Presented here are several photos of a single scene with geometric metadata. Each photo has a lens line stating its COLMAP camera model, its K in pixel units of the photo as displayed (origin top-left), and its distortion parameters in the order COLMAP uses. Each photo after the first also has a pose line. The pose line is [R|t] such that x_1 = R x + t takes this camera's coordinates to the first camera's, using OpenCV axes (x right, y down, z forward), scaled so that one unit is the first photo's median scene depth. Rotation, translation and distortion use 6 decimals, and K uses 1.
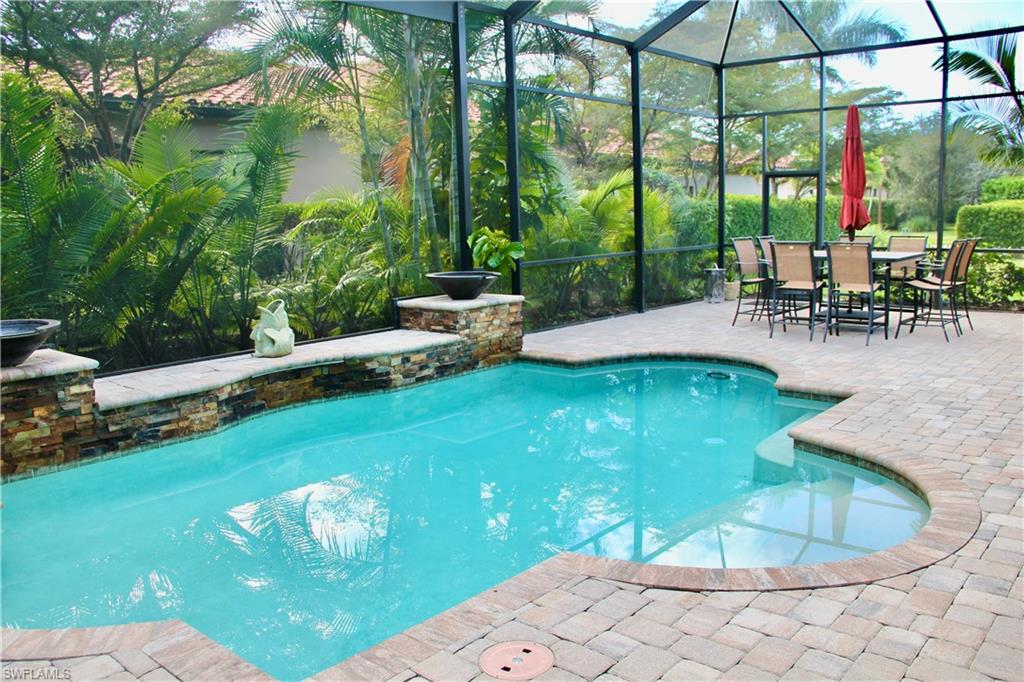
lens RADIAL K [[839.8, 0, 511.9], [0, 839.8, 351.8], [0, 0, 1]] dist [-0.174135, 0.131599]
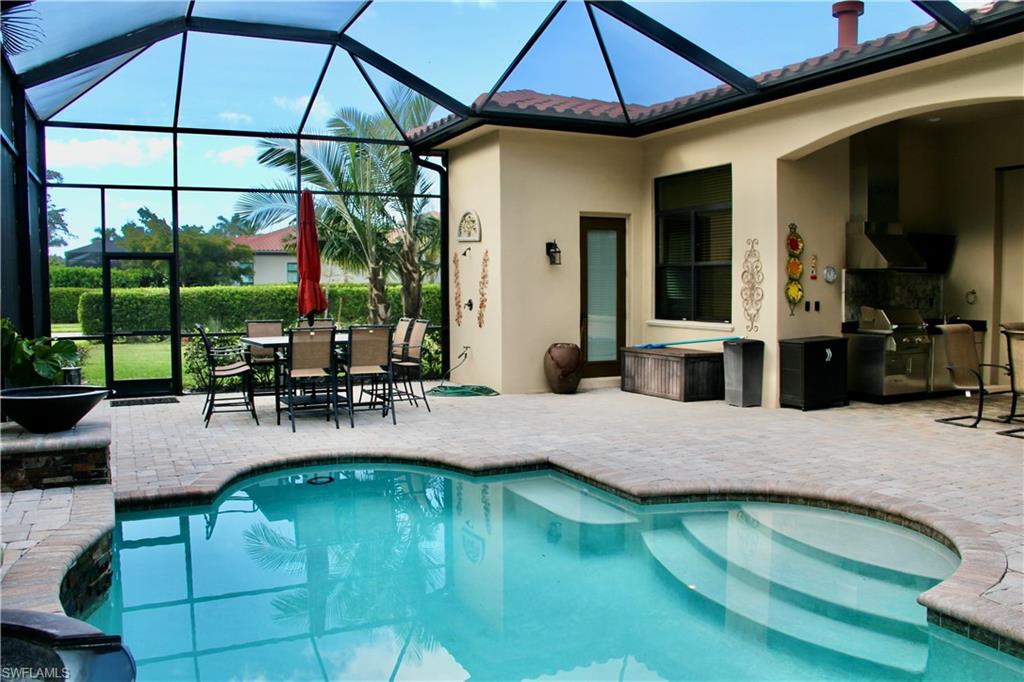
lens RADIAL K [[839.8, 0, 518.3], [0, 839.8, 349.5], [0, 0, 1]] dist [-0.174135, 0.131599]
pose [[0.397720, -0.044288, 0.916437, -0.375147], [0.146771, 0.989043, -0.015899, -0.049157], [-0.905691, 0.140830, 0.399863, 0.338471]]
